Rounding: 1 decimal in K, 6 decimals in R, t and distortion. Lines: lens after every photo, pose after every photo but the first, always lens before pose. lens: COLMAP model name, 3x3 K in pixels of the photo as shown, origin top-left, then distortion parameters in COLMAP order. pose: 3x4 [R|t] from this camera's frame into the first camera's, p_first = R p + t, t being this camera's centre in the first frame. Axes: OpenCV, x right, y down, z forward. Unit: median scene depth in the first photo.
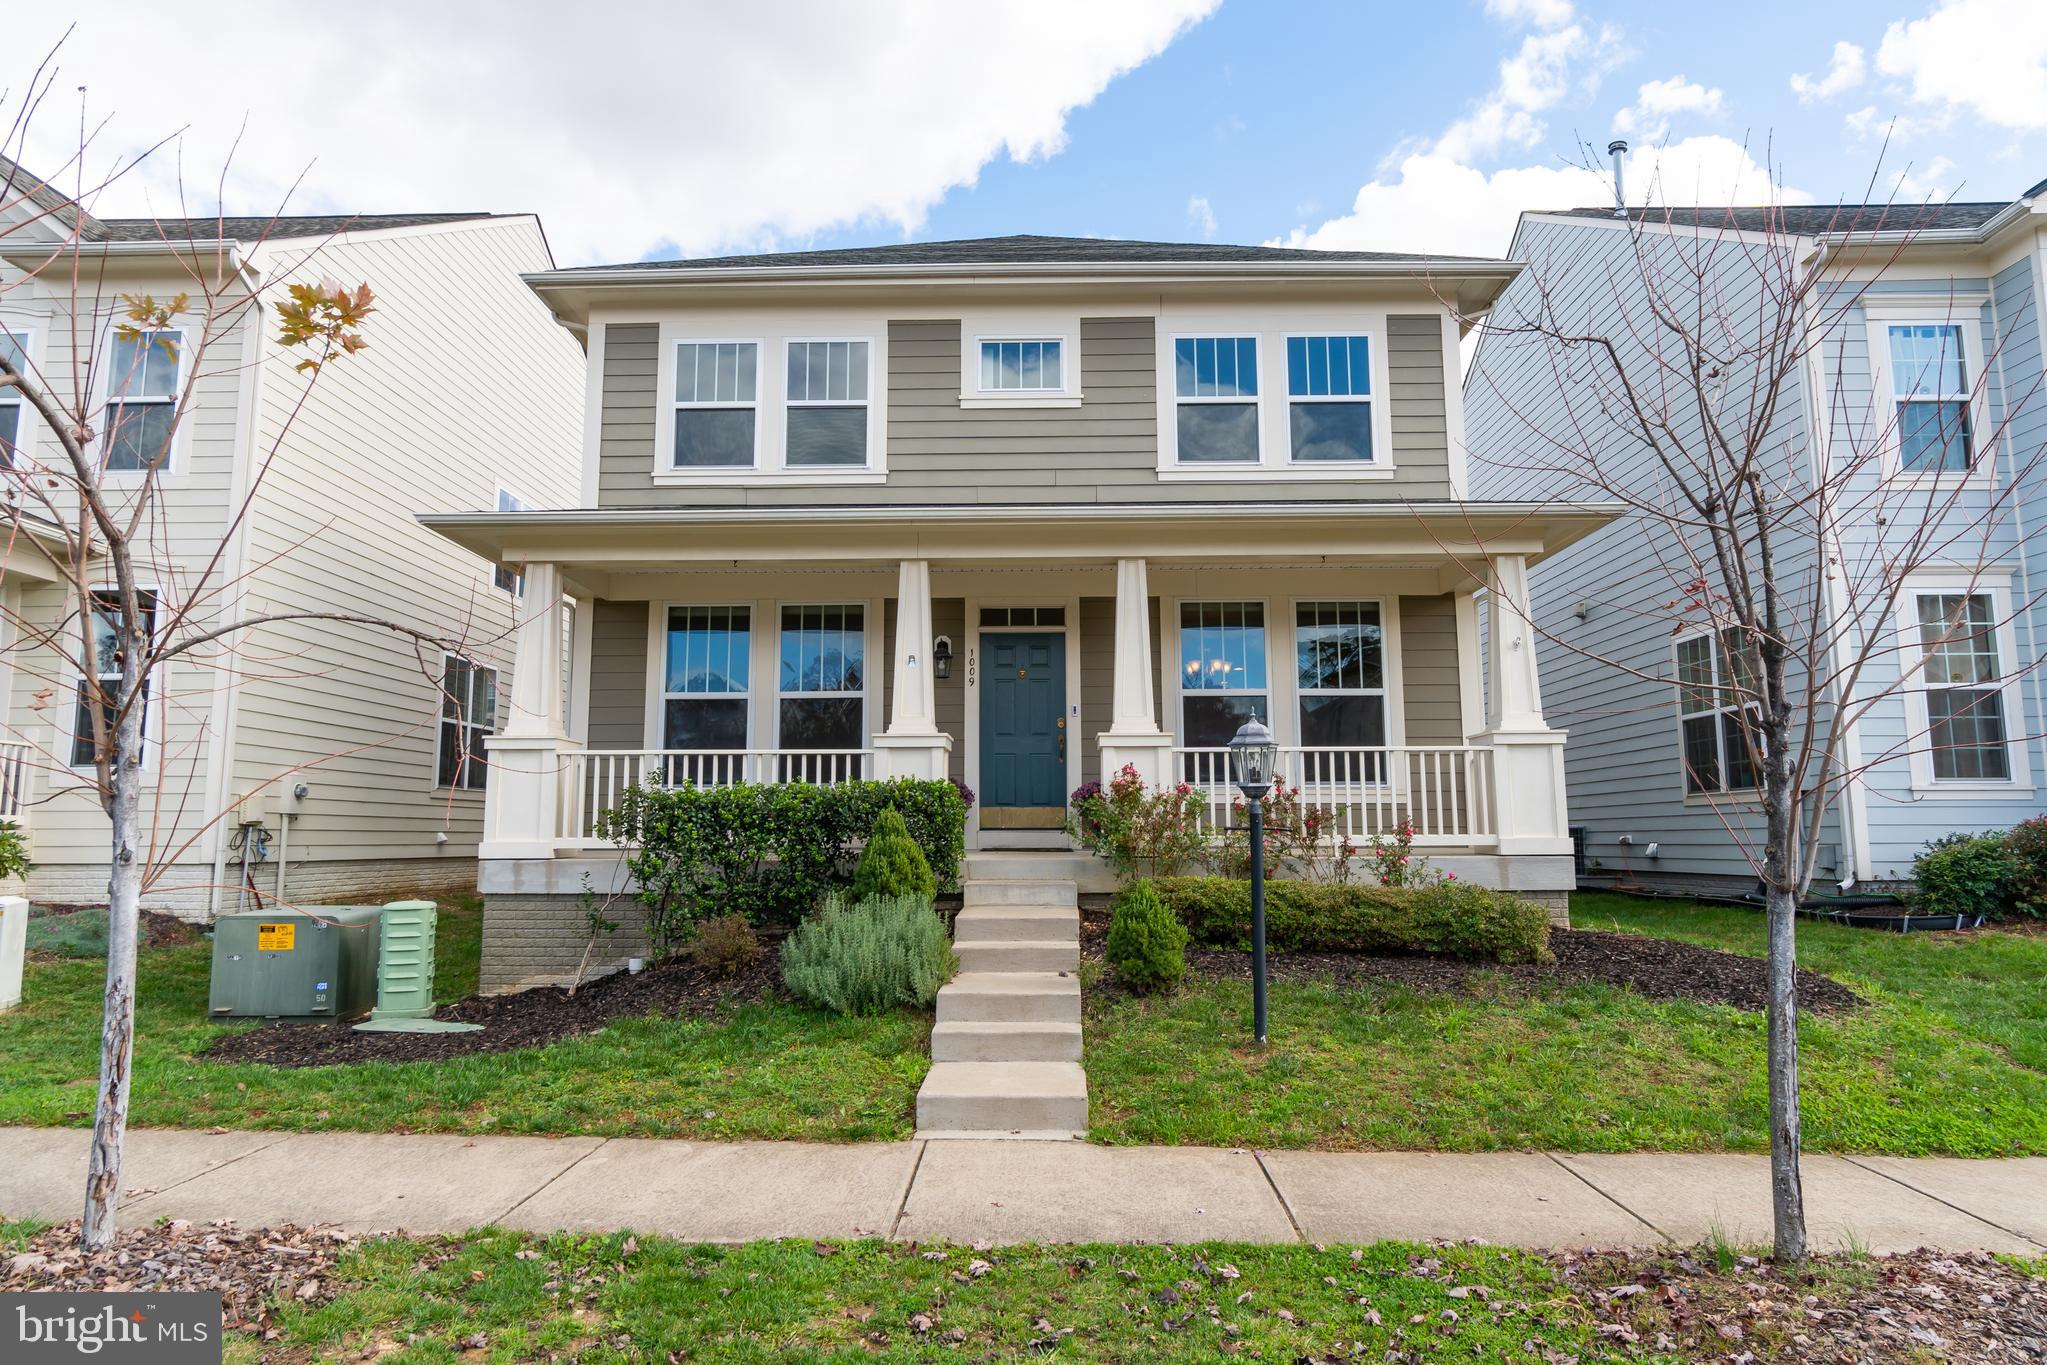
lens RADIAL K [[1242.1, 0, 1023.5], [0, 1242.1, 682.5], [0, 0, 1]] dist [-0.006888, 0.000144]
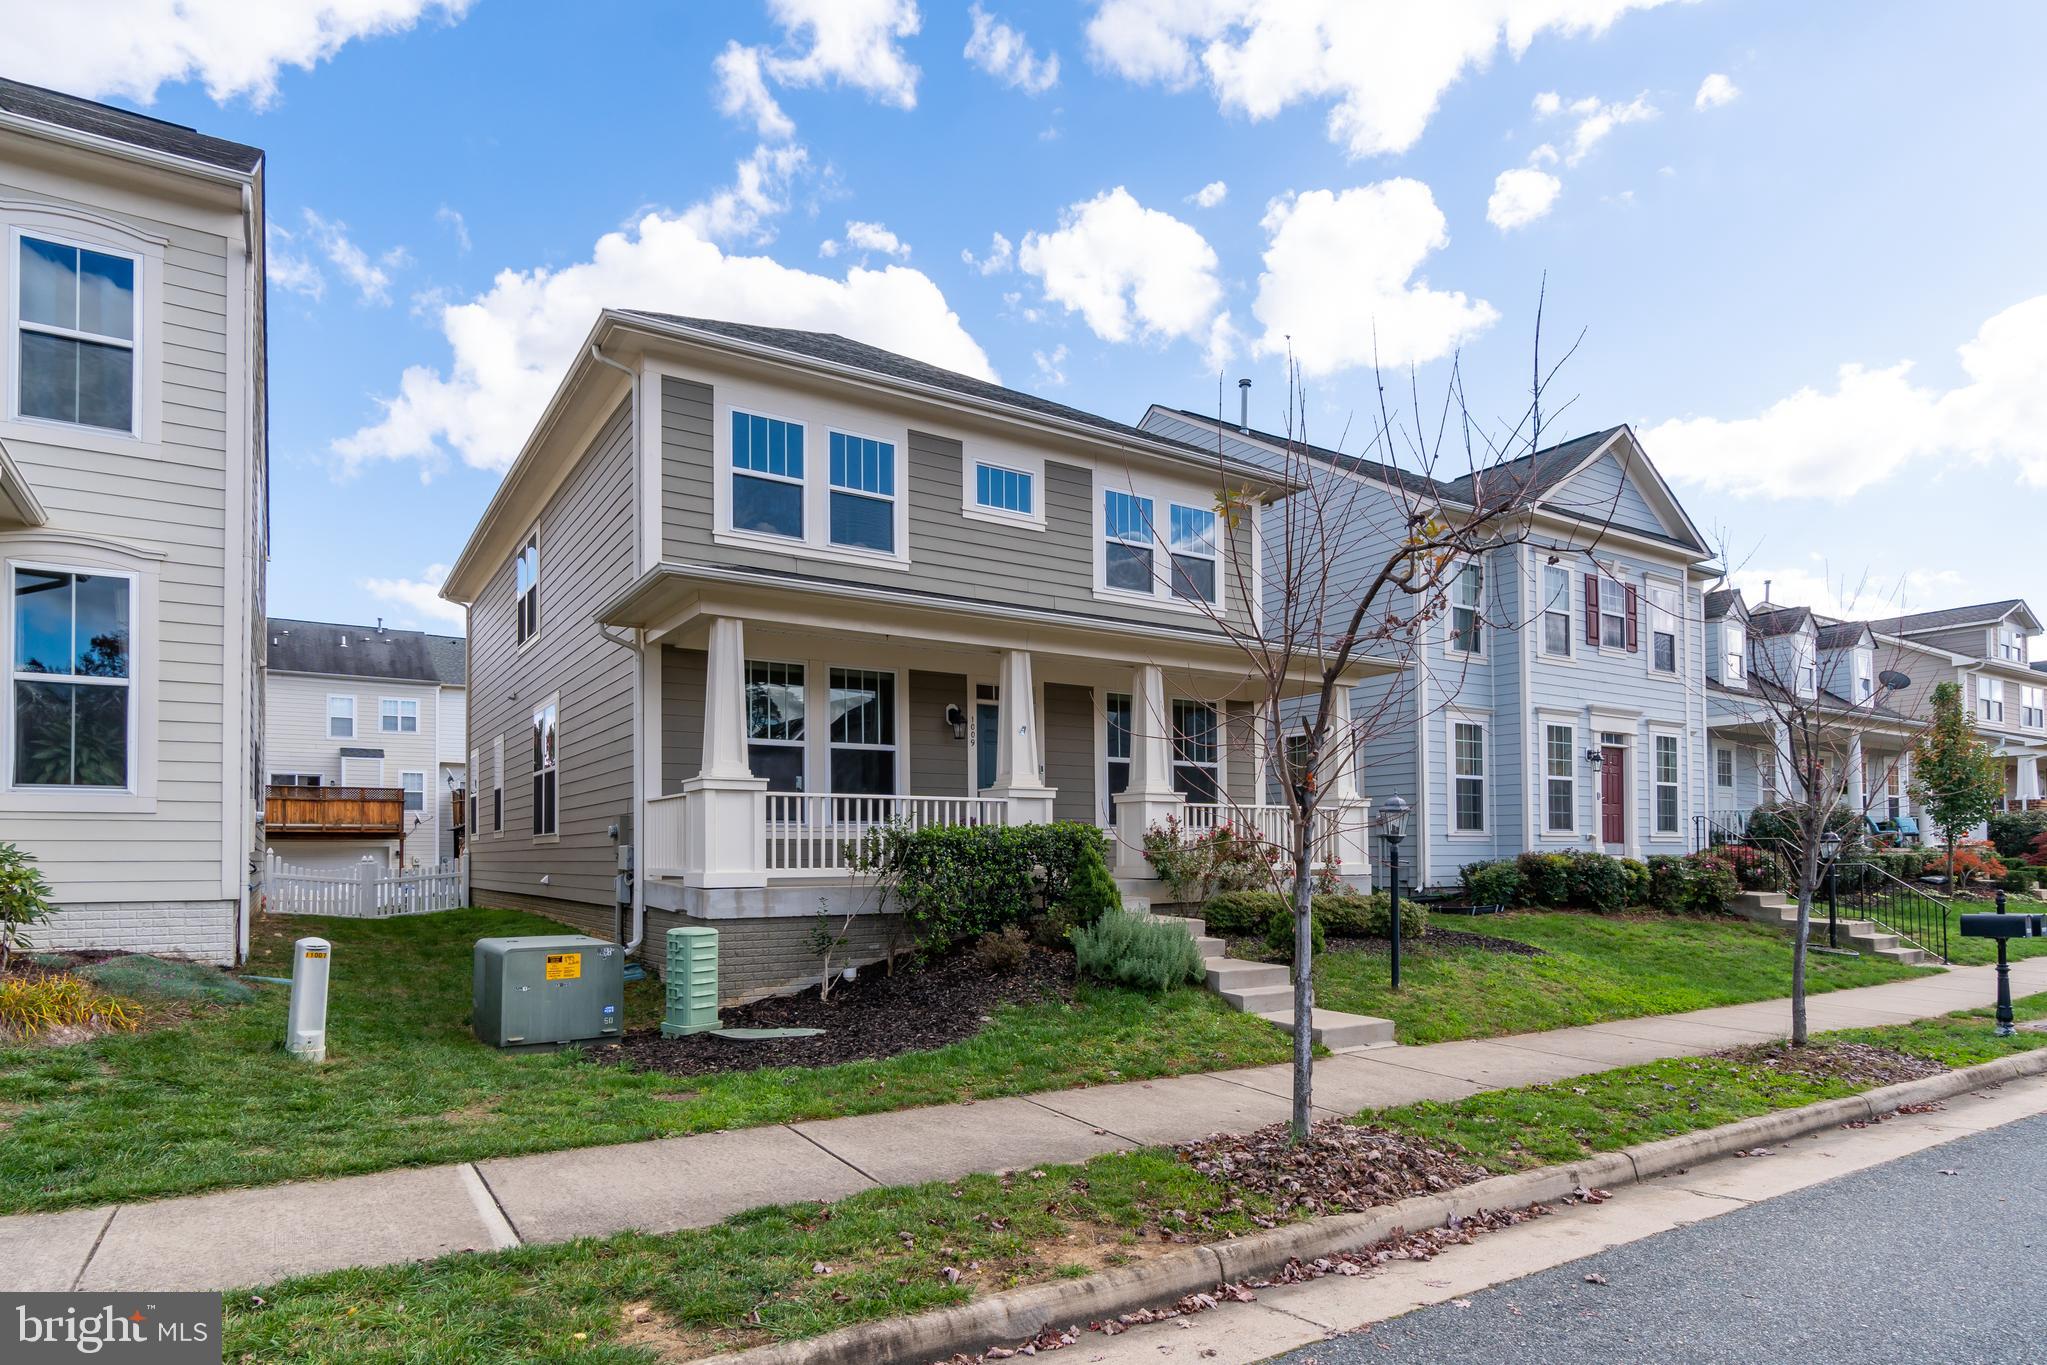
lens RADIAL K [[1132.5, 0, 1021.4], [0, 1132.5, 844.9], [0, 0, 1]] dist [-0.001325, -0.001325]
pose [[0.829683, 0.004261, 0.558218, -0.623800], [-0.061508, 0.994580, 0.083828, 0.002270], [-0.554836, -0.103885, 0.825449, 0.017425]]
